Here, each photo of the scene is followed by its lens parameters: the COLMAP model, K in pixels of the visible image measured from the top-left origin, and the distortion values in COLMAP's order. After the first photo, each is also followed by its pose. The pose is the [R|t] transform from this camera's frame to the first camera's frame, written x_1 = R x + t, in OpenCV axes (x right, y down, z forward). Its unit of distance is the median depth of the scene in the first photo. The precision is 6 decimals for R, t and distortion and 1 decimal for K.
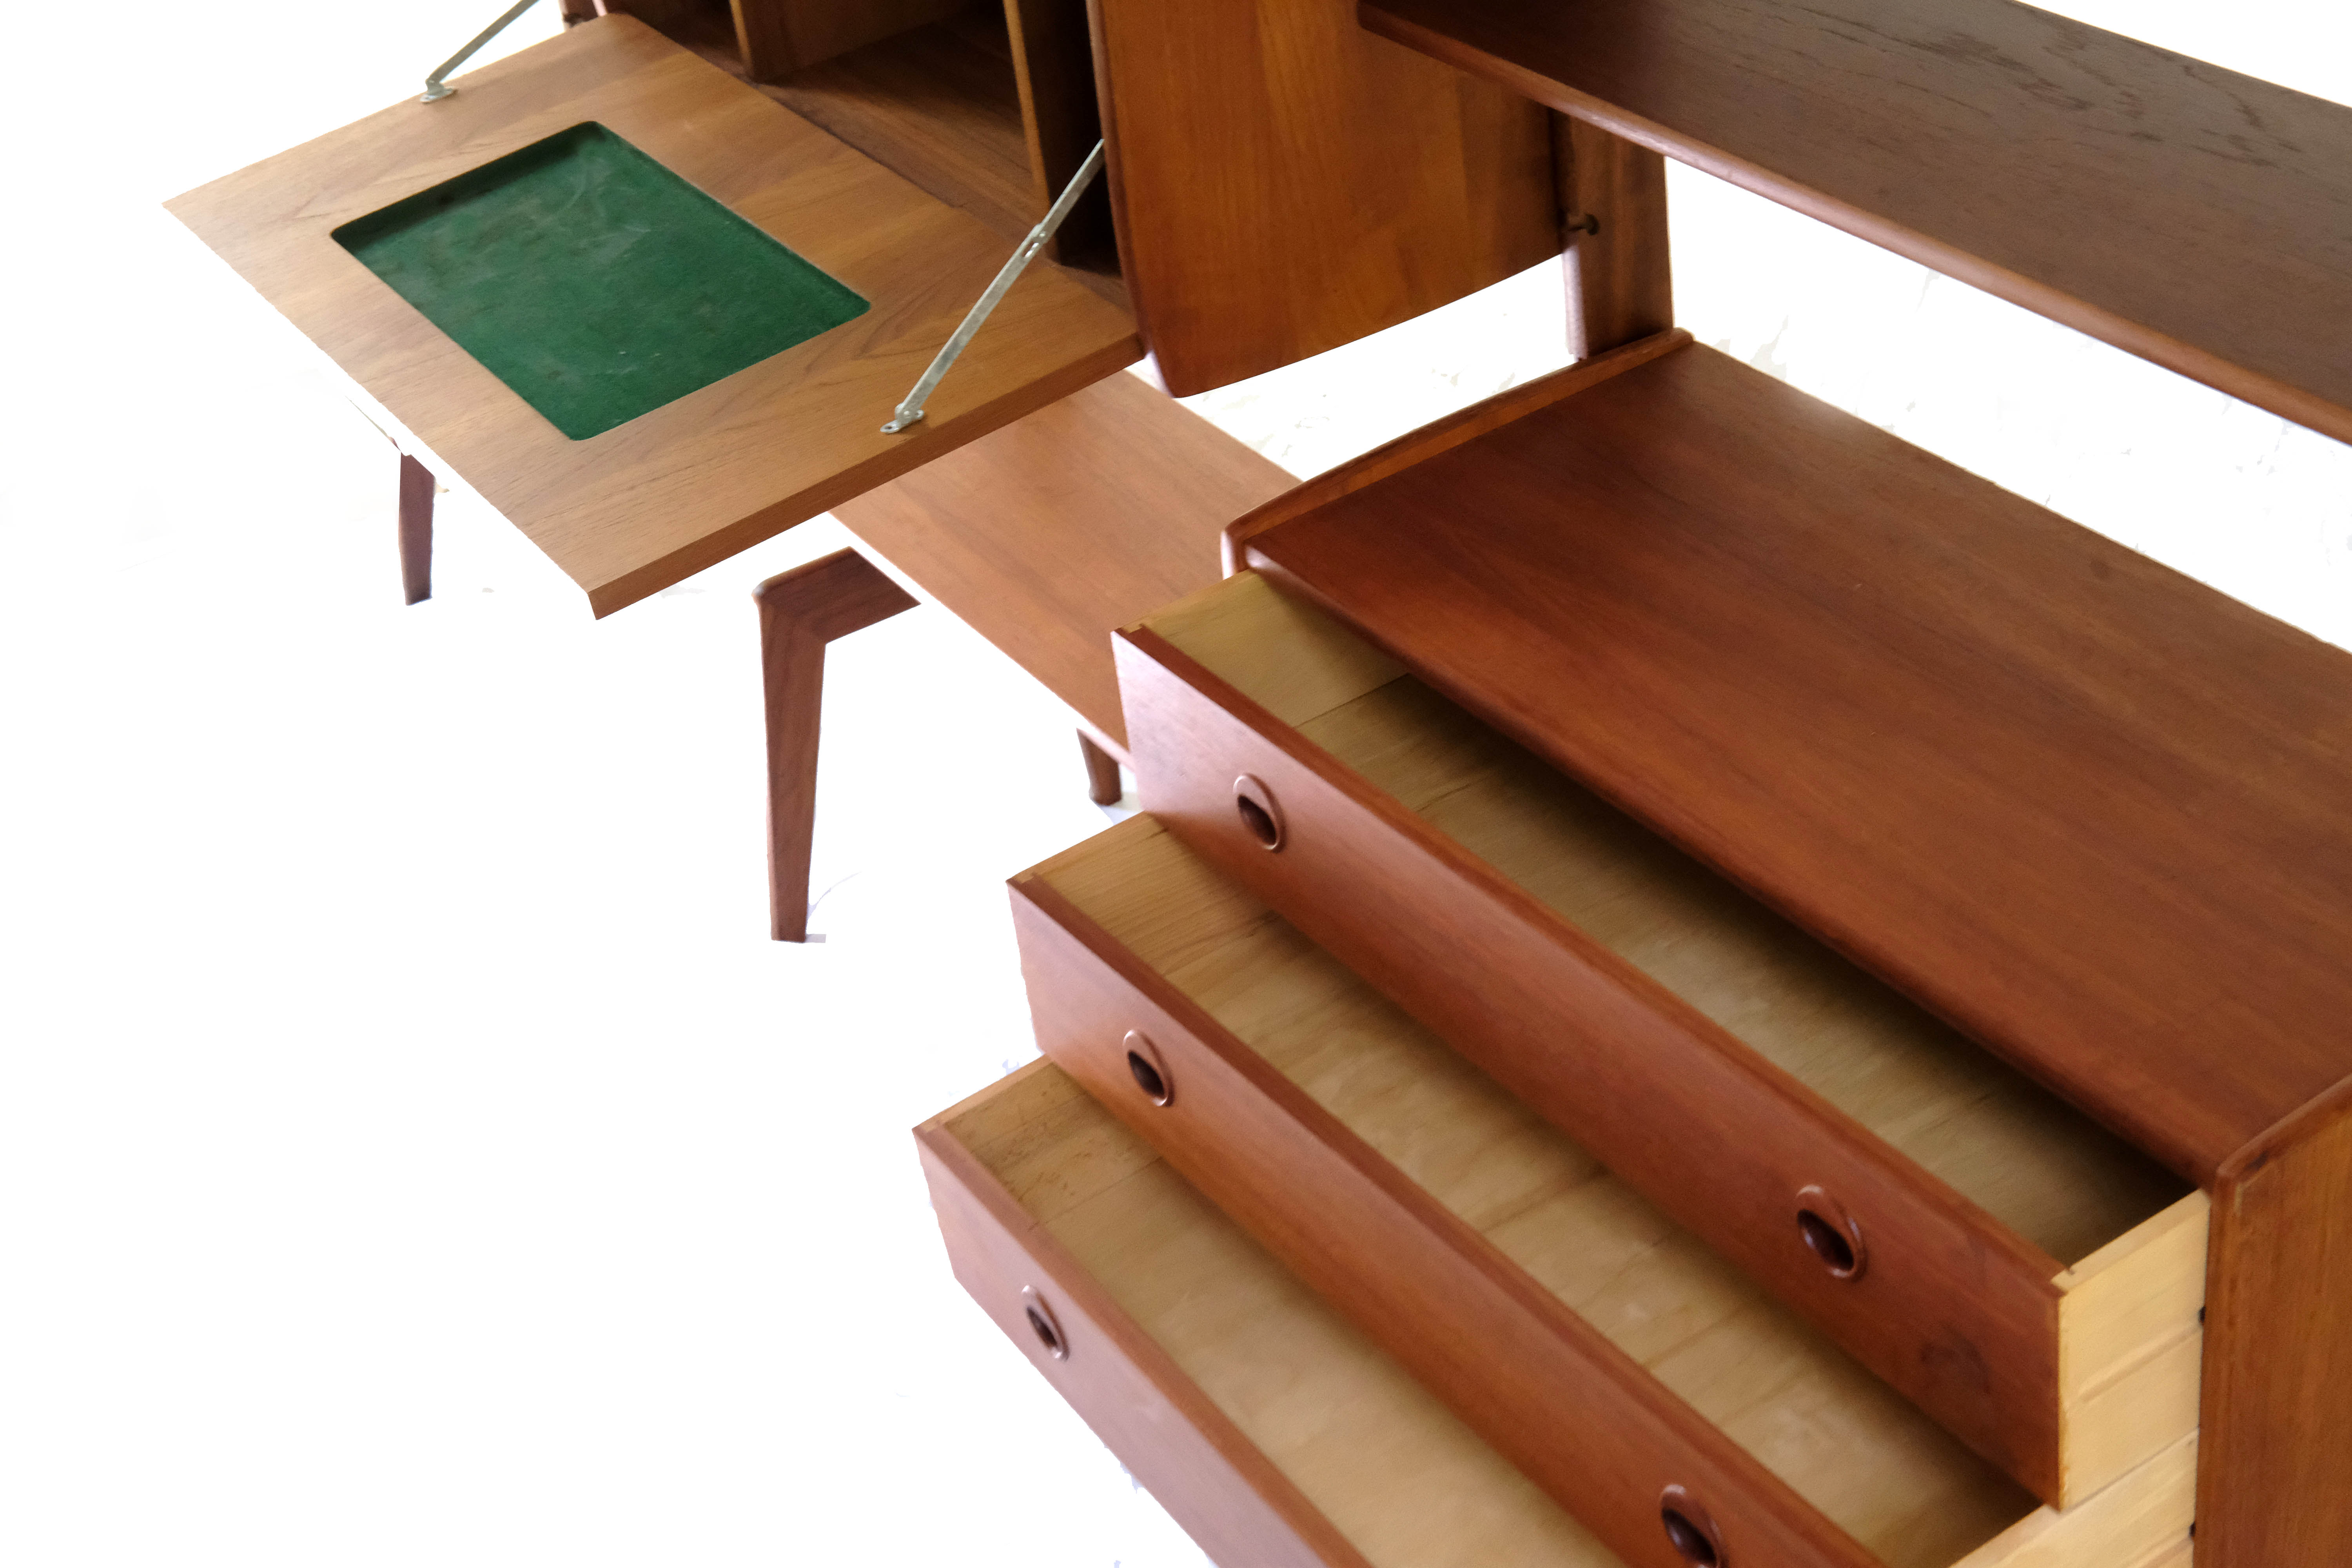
lens RADIAL K [[3695.3, 0, 1168.4], [0, 3695.3, 826.1], [0, 0, 1]] dist [0.014855, 0.144691]
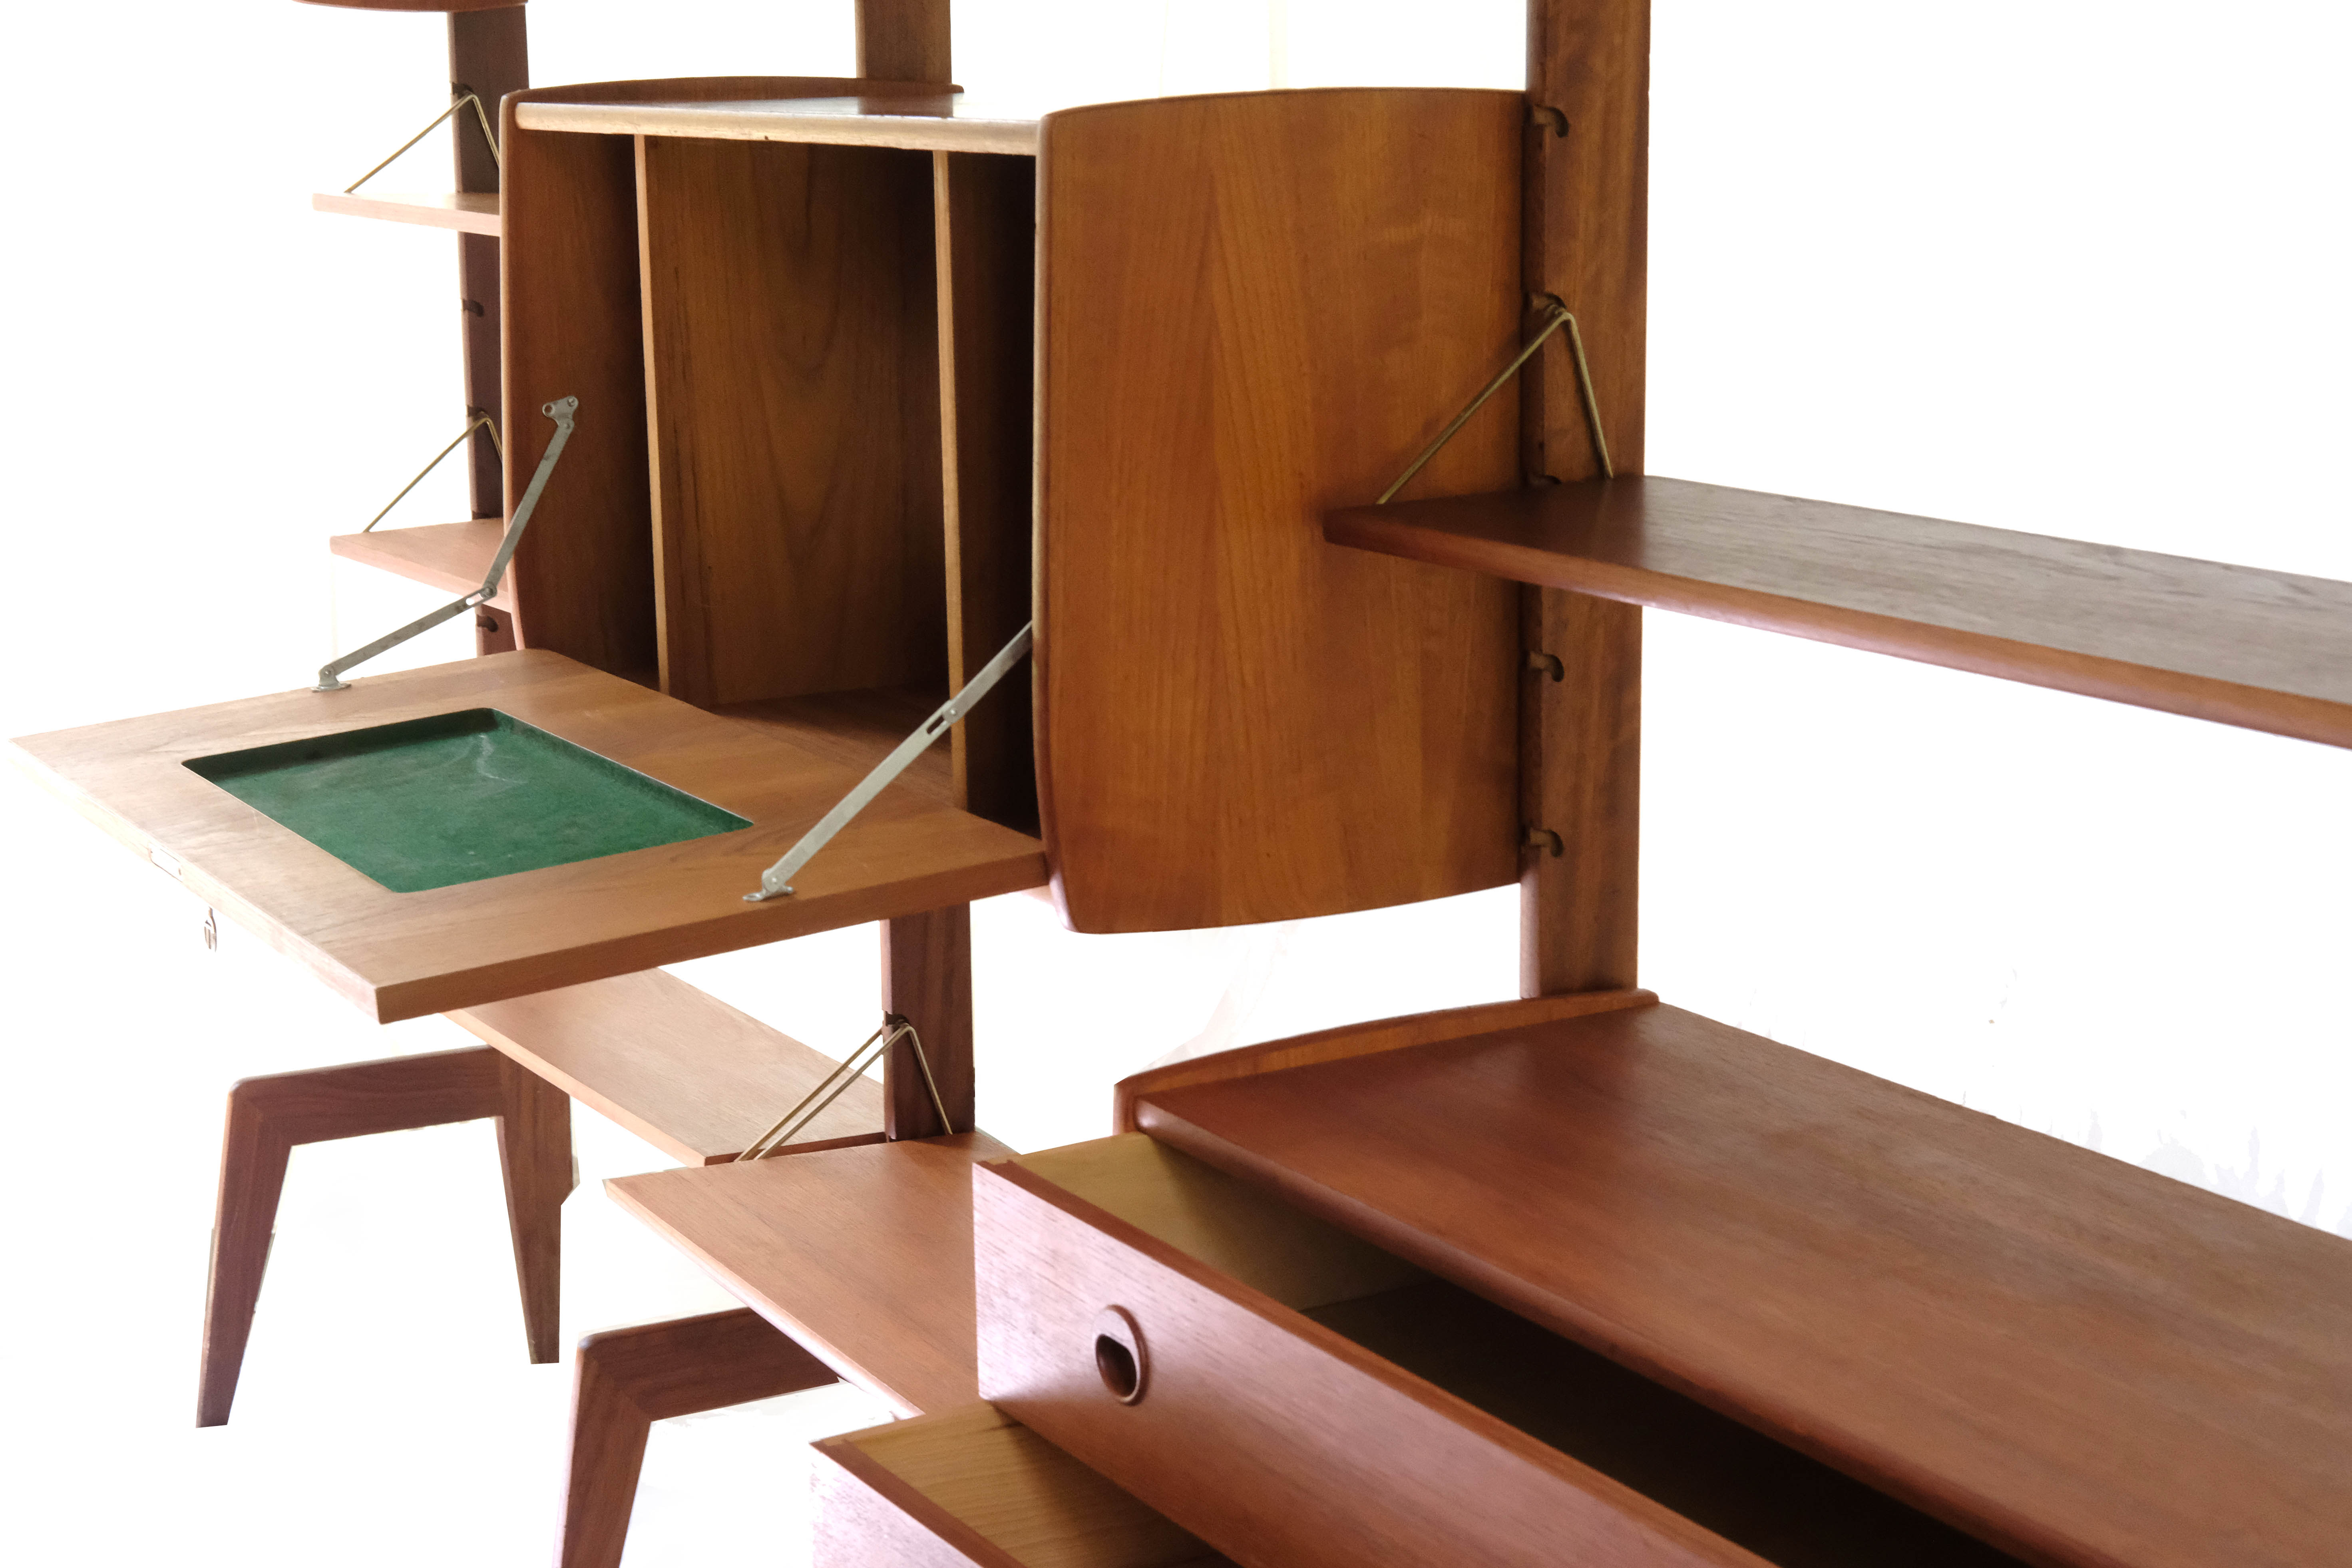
lens RADIAL K [[3695.3, 0, 1168.4], [0, 3695.3, 826.1], [0, 0, 1]] dist [0.014855, 0.144691]
pose [[0.993146, 0.116865, -0.001749, 0.021569], [-0.109463, 0.924790, -0.364392, 0.178590], [-0.040968, 0.362086, 0.931244, 0.160197]]
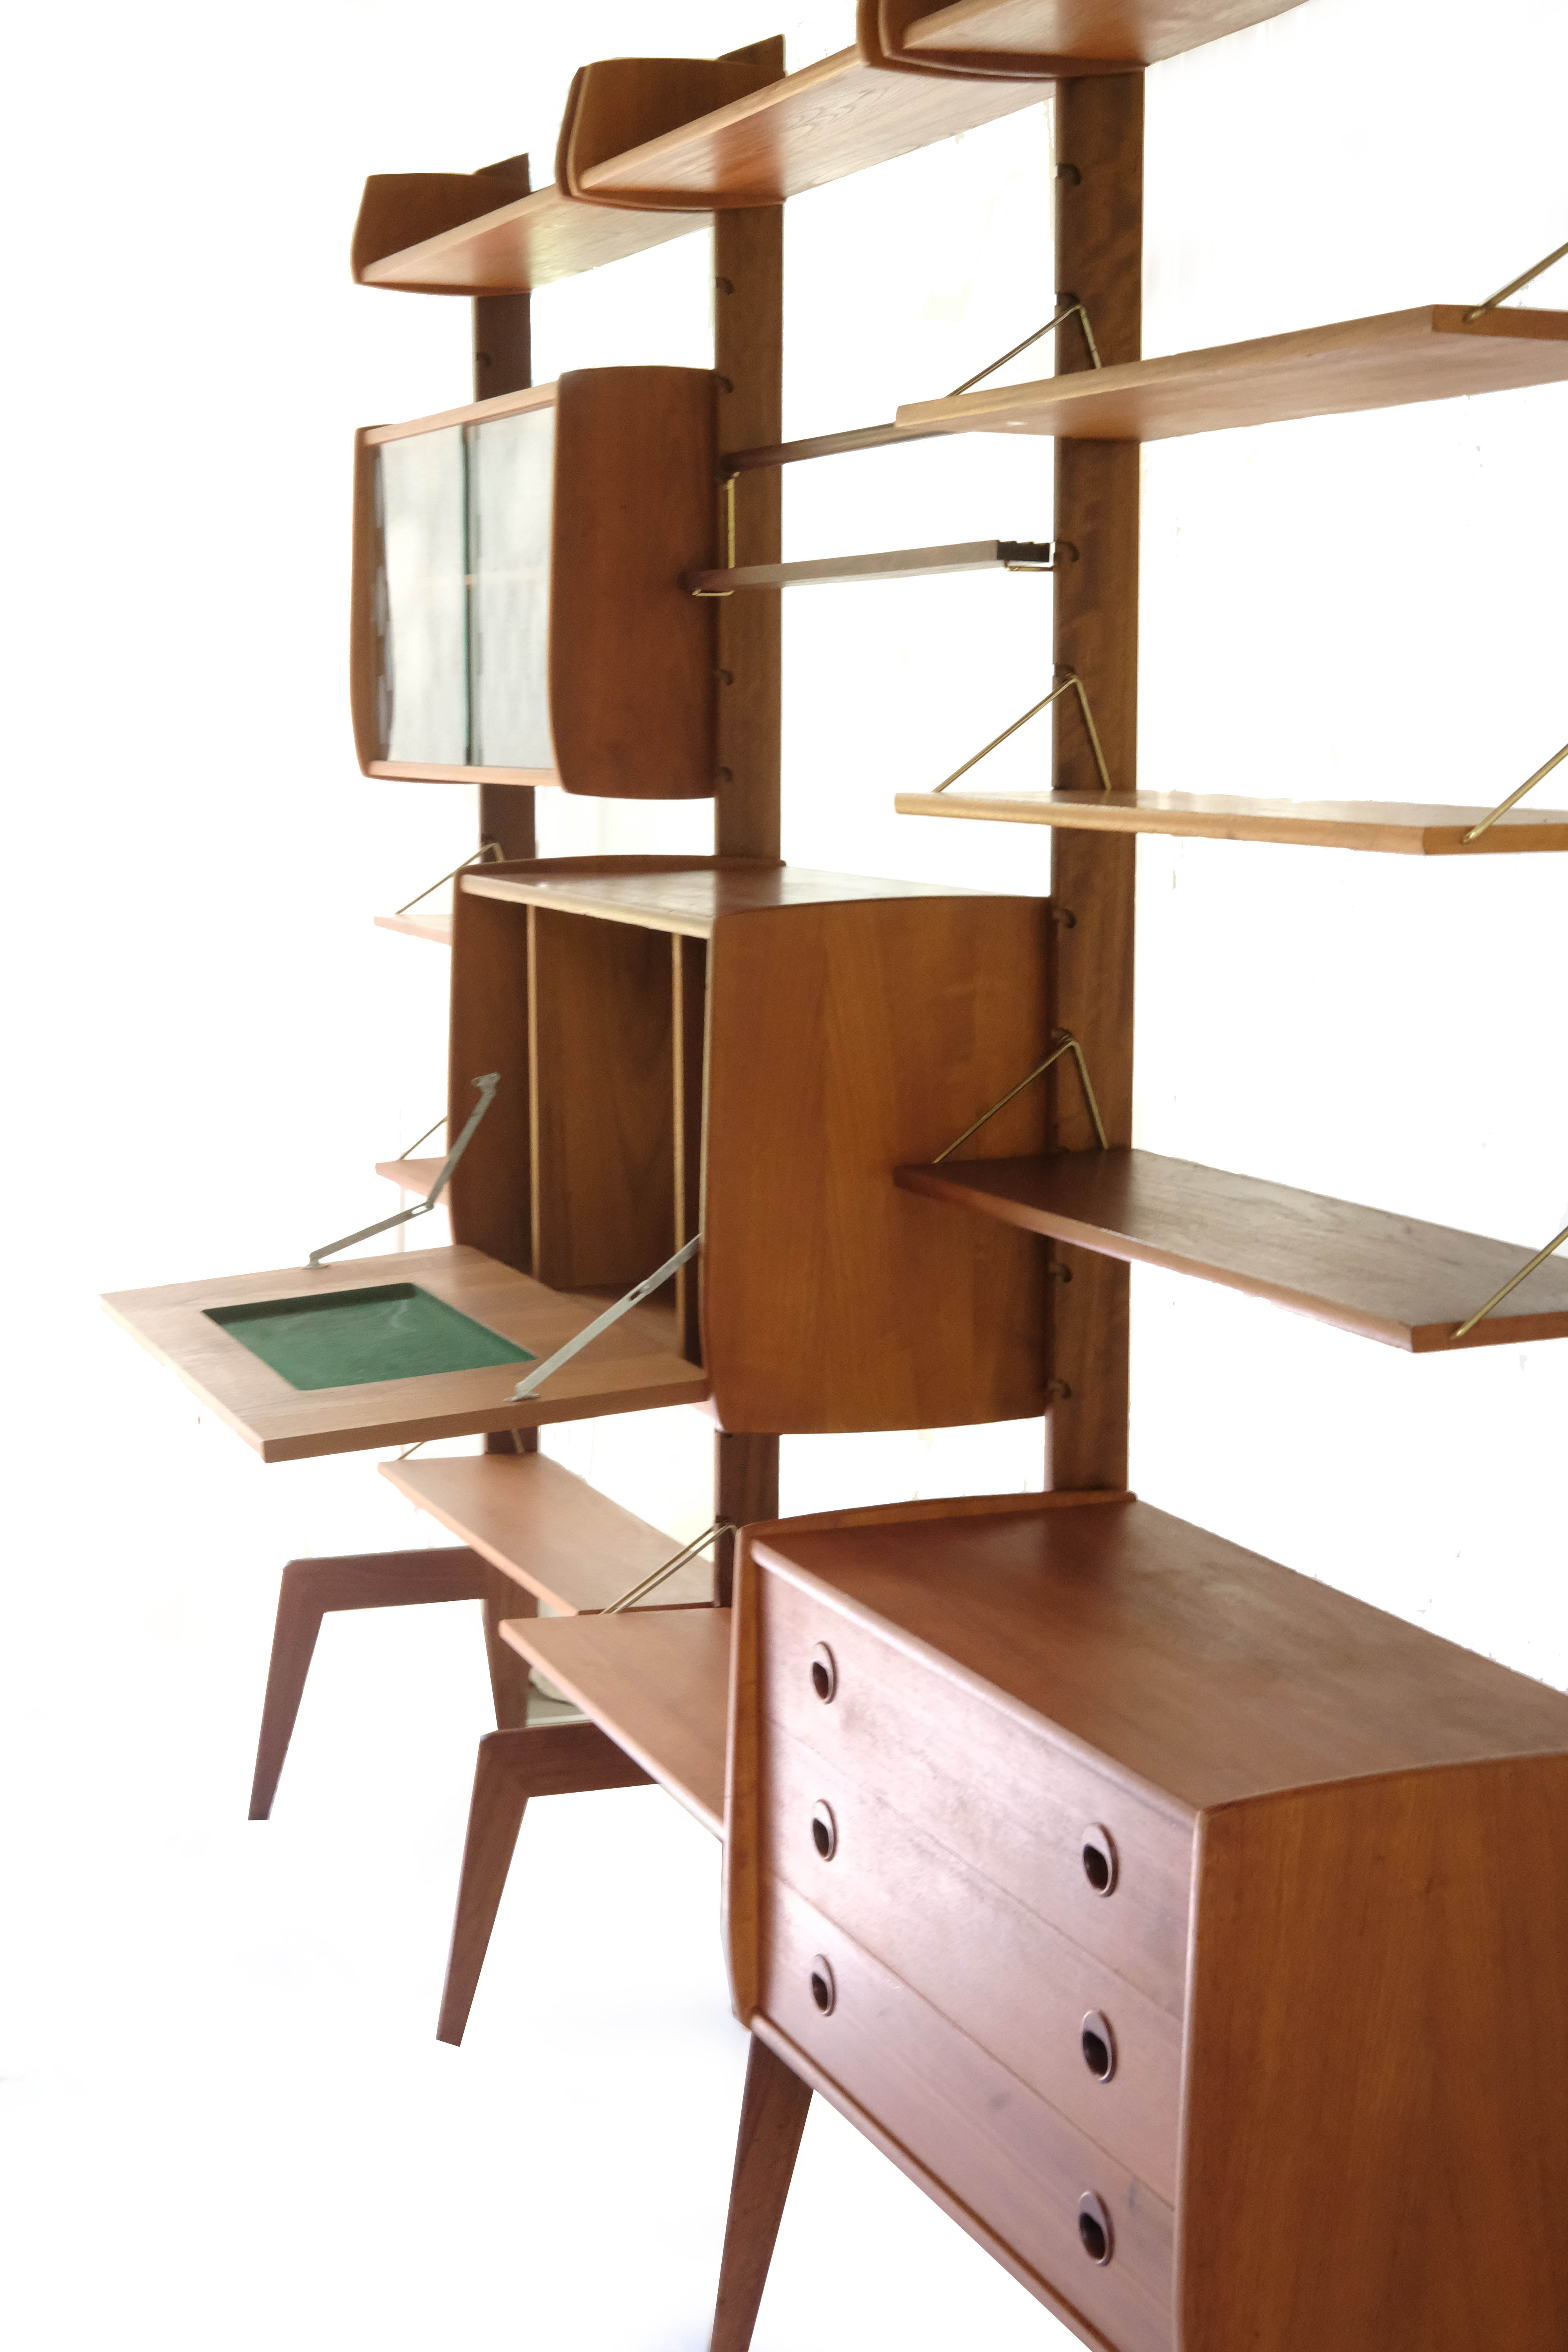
lens RADIAL K [[3695.3, 0, 931.2], [0, 3695.3, 1173.0], [0, 0, 1]] dist [0.014855, 0.144691]
pose [[0.979493, 0.141651, -0.143280, 0.257554], [-0.189335, 0.890293, -0.414163, 0.350558], [0.068894, 0.432798, 0.898855, -0.276478]]
